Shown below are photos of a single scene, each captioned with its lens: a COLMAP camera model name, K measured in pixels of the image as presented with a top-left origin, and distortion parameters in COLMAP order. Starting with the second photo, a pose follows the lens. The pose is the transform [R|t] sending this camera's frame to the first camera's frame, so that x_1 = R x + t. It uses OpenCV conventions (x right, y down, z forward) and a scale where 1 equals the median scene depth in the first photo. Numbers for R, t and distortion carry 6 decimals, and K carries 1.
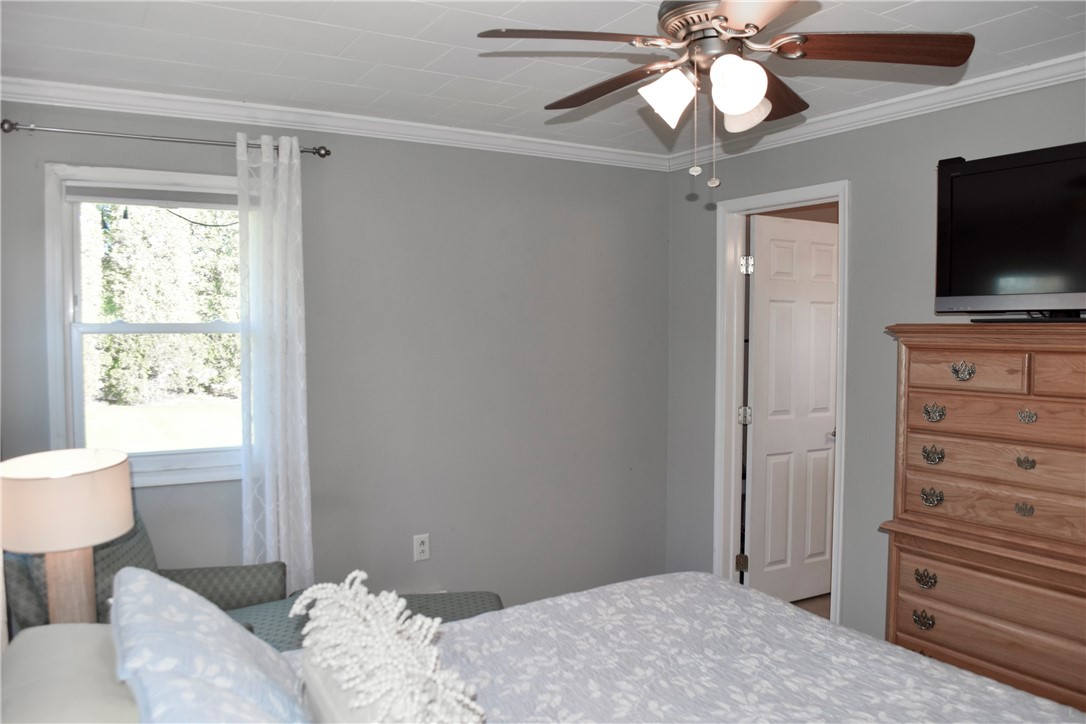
lens RADIAL K [[857.0, 0, 543.7], [0, 857.0, 362.7], [0, 0, 1]] dist [-0.077269, 0.000637]
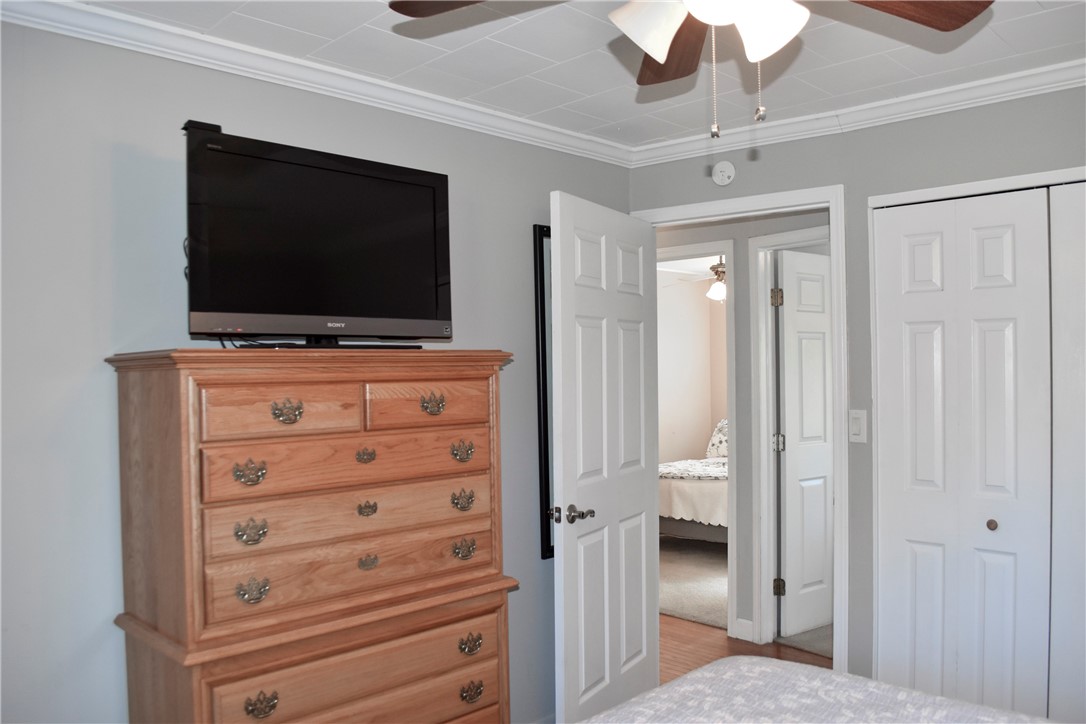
lens RADIAL K [[857.0, 0, 544.1], [0, 857.0, 364.7], [0, 0, 1]] dist [-0.077269, 0.000637]
pose [[-0.266895, 0.006194, 0.963706, -0.319032], [0.050715, 0.998684, 0.007626, -0.026909], [-0.962390, 0.050909, -0.266858, 1.007780]]
